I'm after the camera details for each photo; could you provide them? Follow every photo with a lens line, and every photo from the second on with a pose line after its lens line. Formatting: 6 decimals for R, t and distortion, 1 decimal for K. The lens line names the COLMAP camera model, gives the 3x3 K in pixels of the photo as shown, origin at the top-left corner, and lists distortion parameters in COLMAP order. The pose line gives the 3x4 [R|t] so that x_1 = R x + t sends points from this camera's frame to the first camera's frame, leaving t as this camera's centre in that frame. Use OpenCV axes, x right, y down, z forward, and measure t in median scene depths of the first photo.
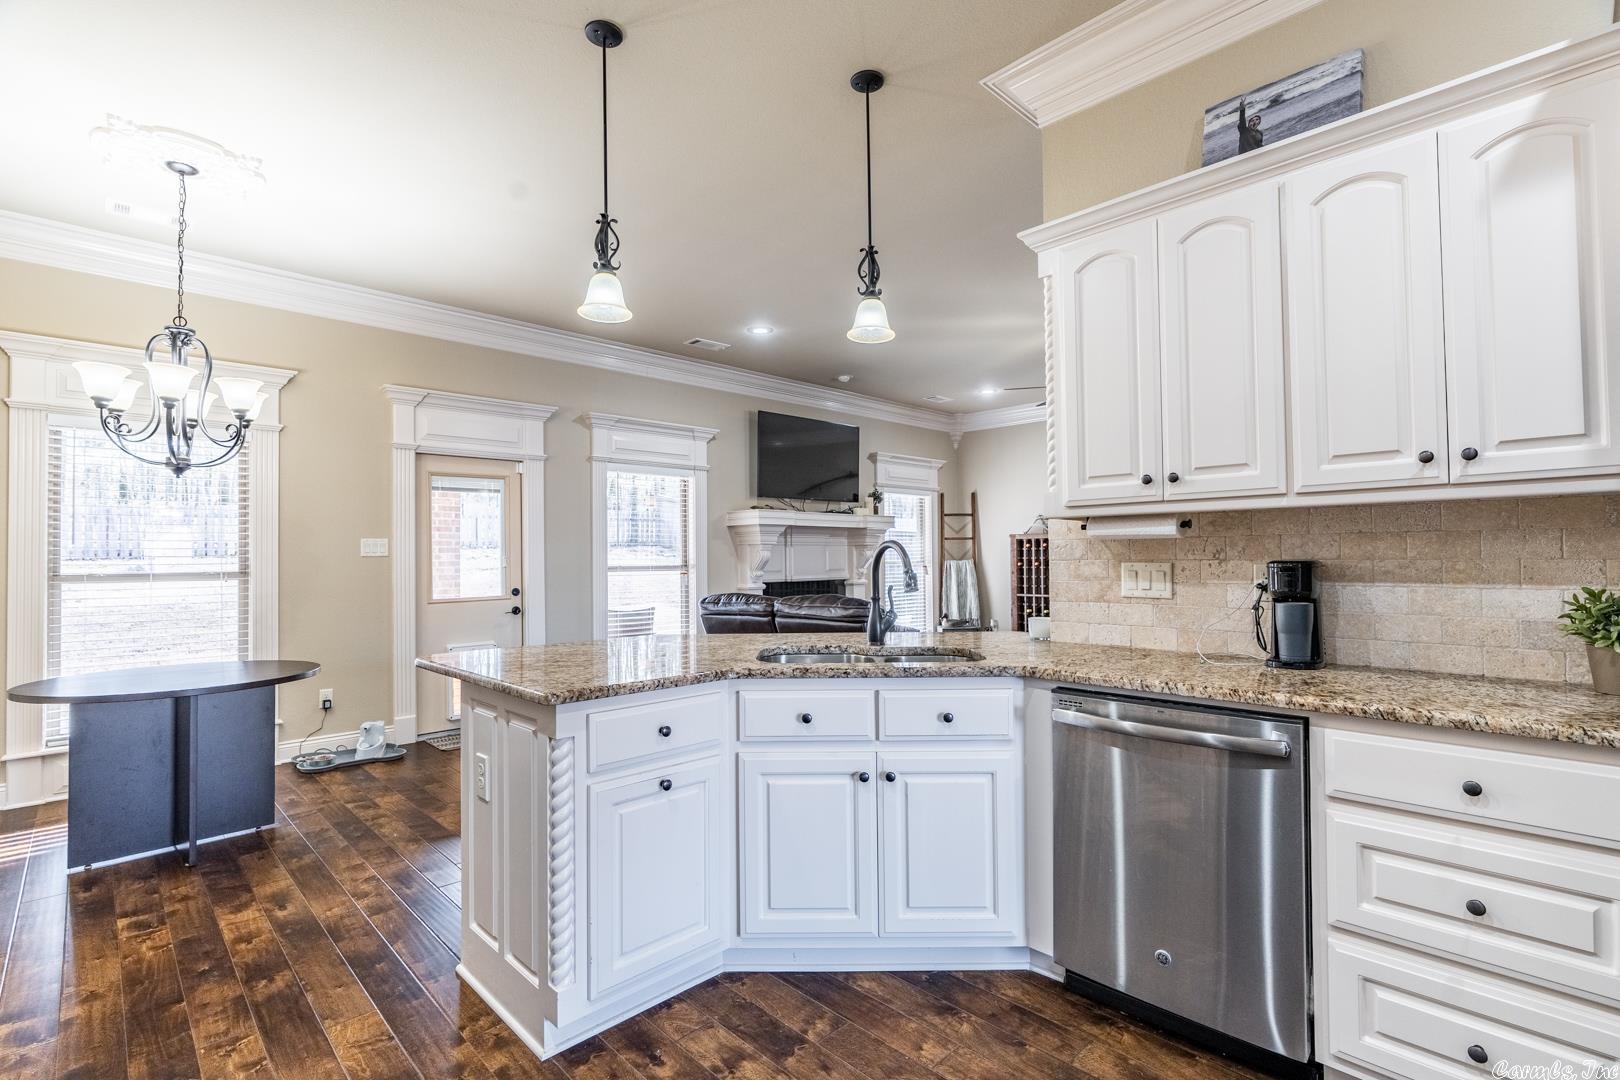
lens RADIAL K [[753.6, 0, 816.1], [0, 753.6, 545.2], [0, 0, 1]] dist [-0.011735, 0.000637]
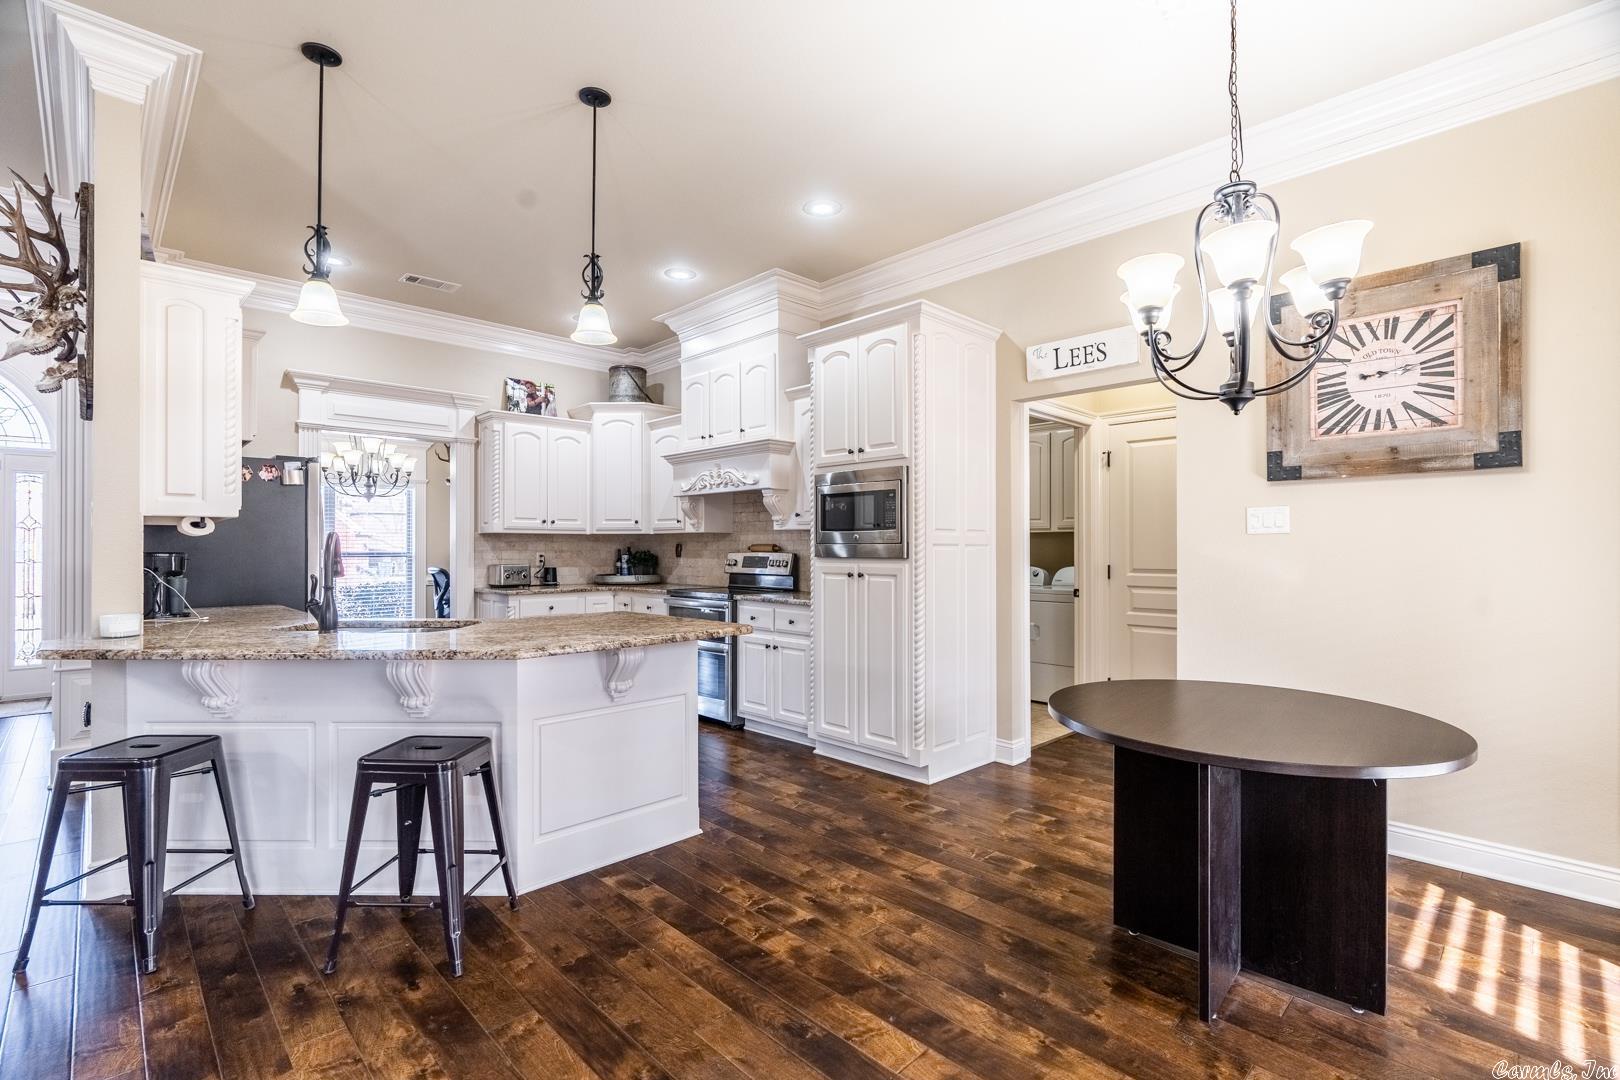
lens RADIAL K [[736.9, 0, 804.6], [0, 736.9, 545.5], [0, 0, 1]] dist [-0.008326, 0.000294]
pose [[-0.999913, 0.011738, 0.006023, -0.284494], [0.011613, 0.999726, -0.020303, 0.020724], [-0.006260, -0.020231, -0.999776, 0.994218]]
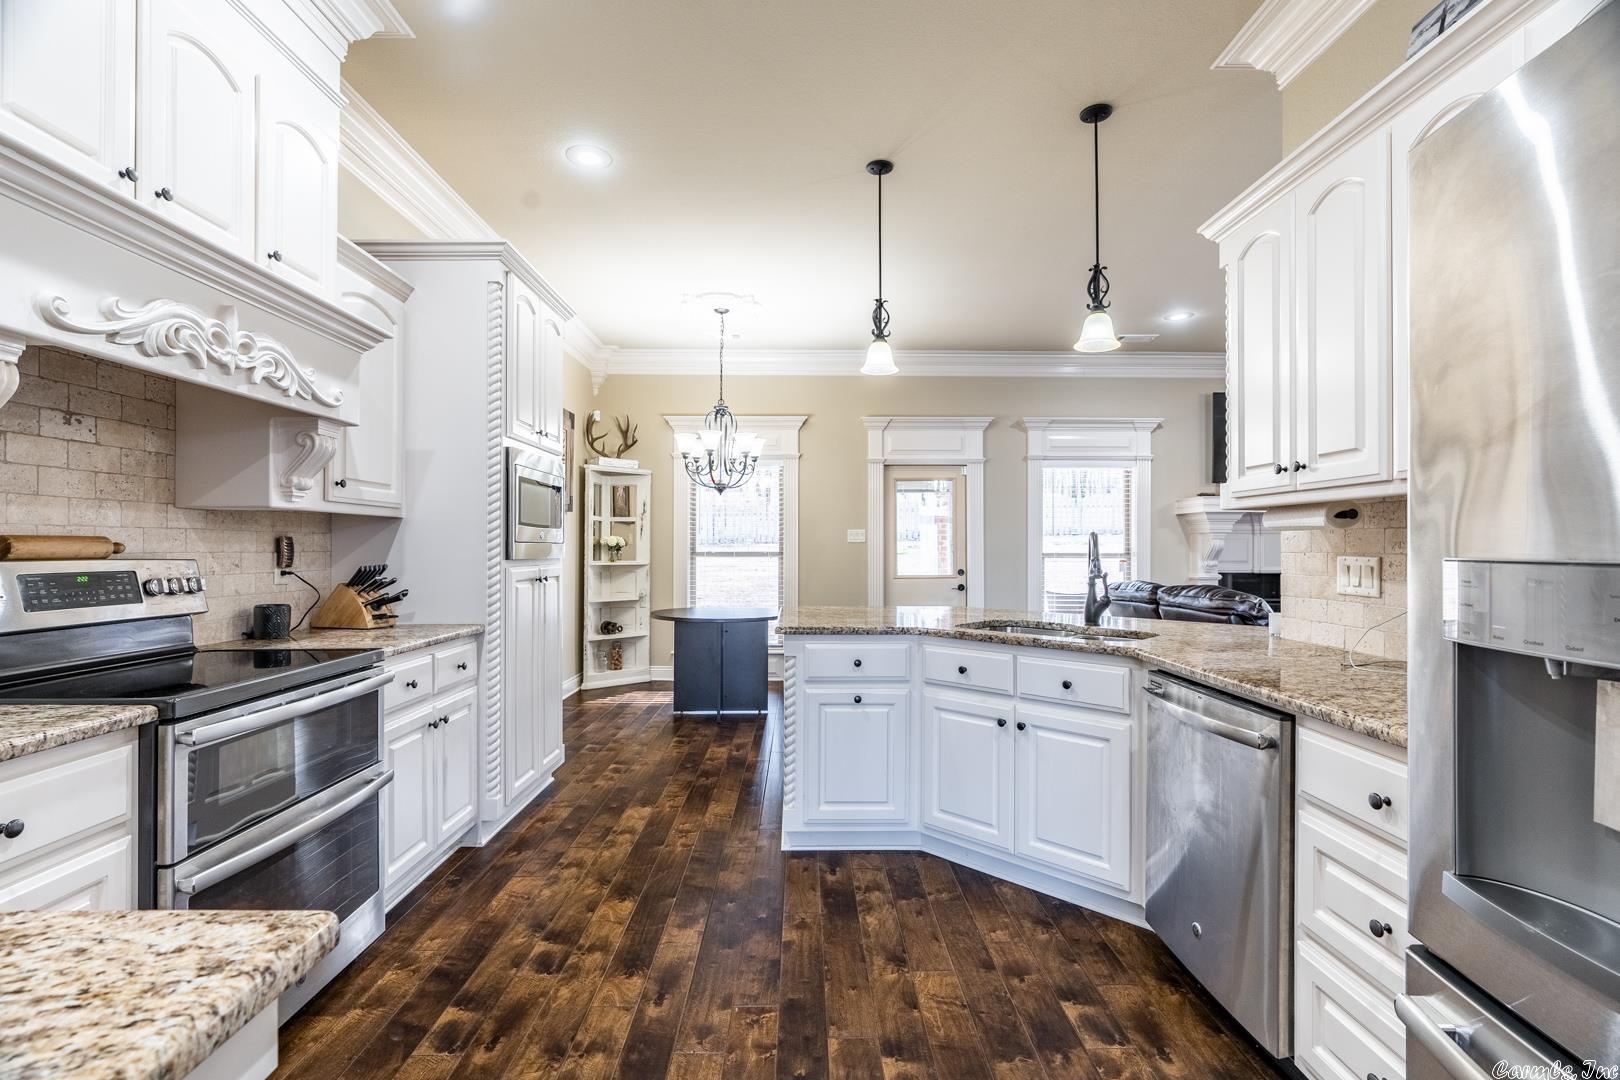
lens RADIAL K [[736.9, 0, 804.6], [0, 736.9, 545.5], [0, 0, 1]] dist [-0.008326, 0.000294]
pose [[0.717651, 0.010505, -0.696324, 0.266241], [0.002052, 0.999850, 0.017198, -0.002805], [0.696400, -0.013771, 0.717521, -0.039033]]
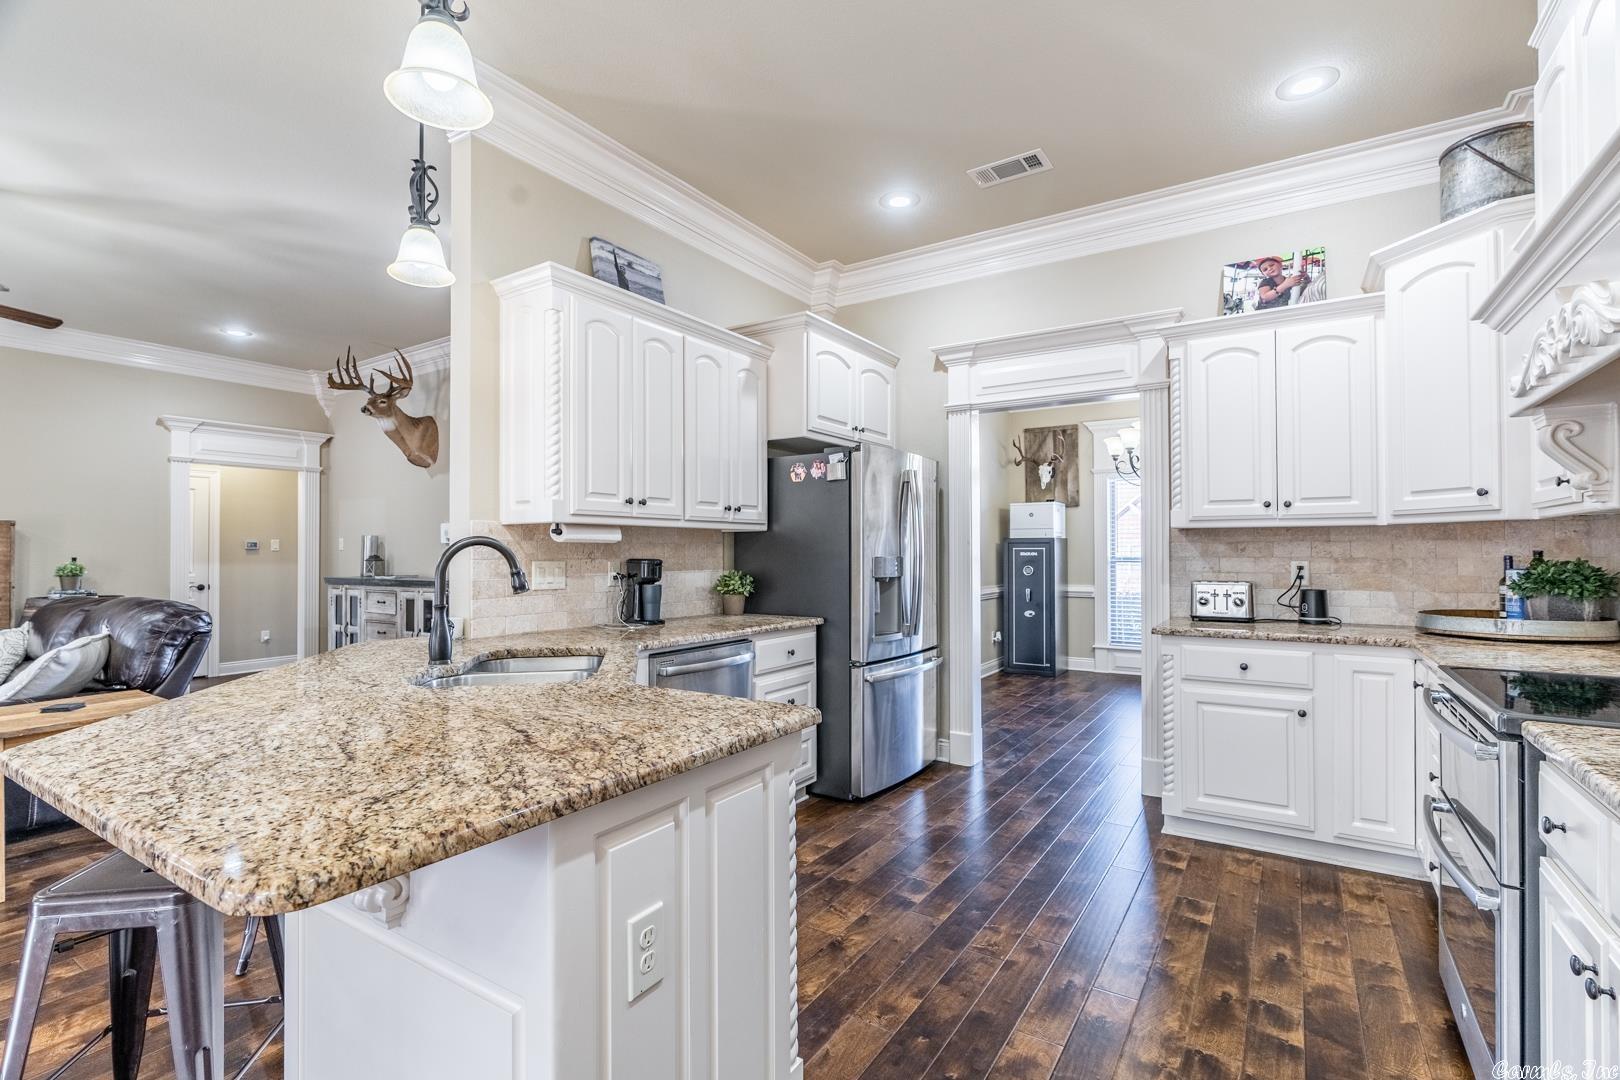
lens RADIAL K [[736.9, 0, 804.6], [0, 736.9, 545.5], [0, 0, 1]] dist [-0.008326, 0.000294]
pose [[-0.212485, 0.018694, 0.976985, -0.389357], [-0.011665, 0.999697, -0.021666, 0.008652], [-0.977095, -0.016000, -0.212203, 0.392001]]
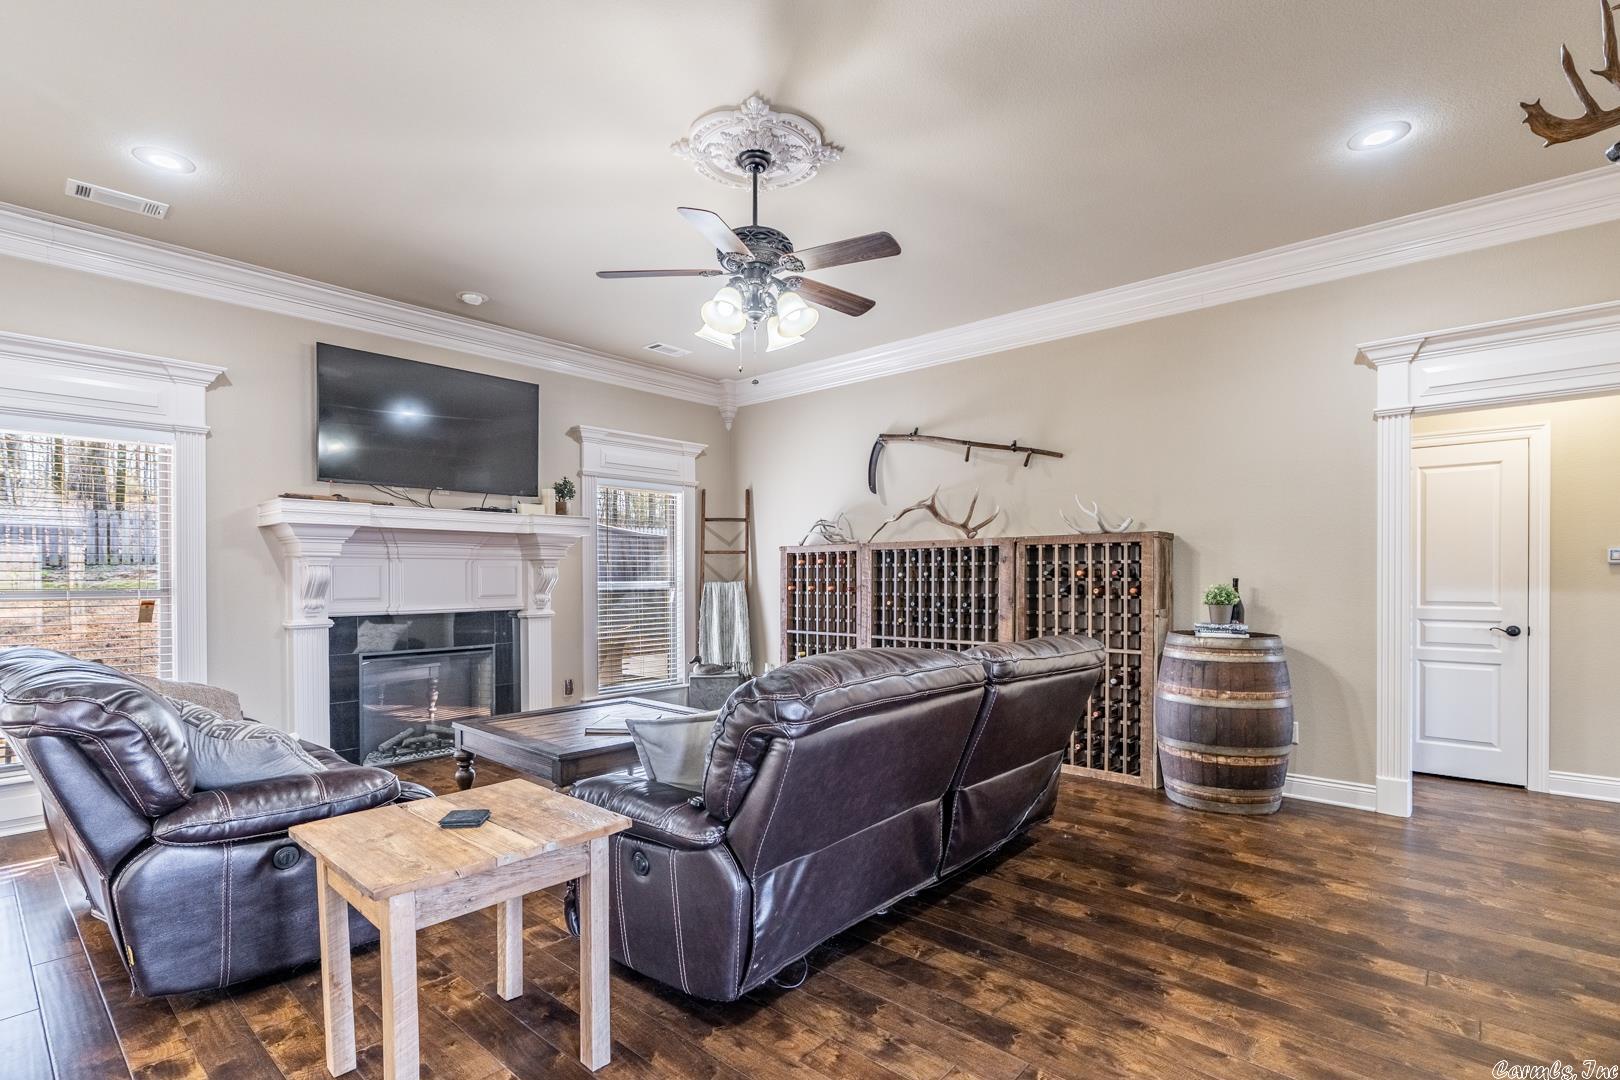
lens RADIAL K [[768.7, 0, 810.5], [0, 768.7, 581.9], [0, 0, 1]] dist [-0.000355, -0.000019]
pose [[0.997317, 0.004901, 0.073037, 0.378291], [-0.006662, 0.999693, 0.023877, 0.002661], [-0.072898, -0.024300, 0.997043, 0.439383]]
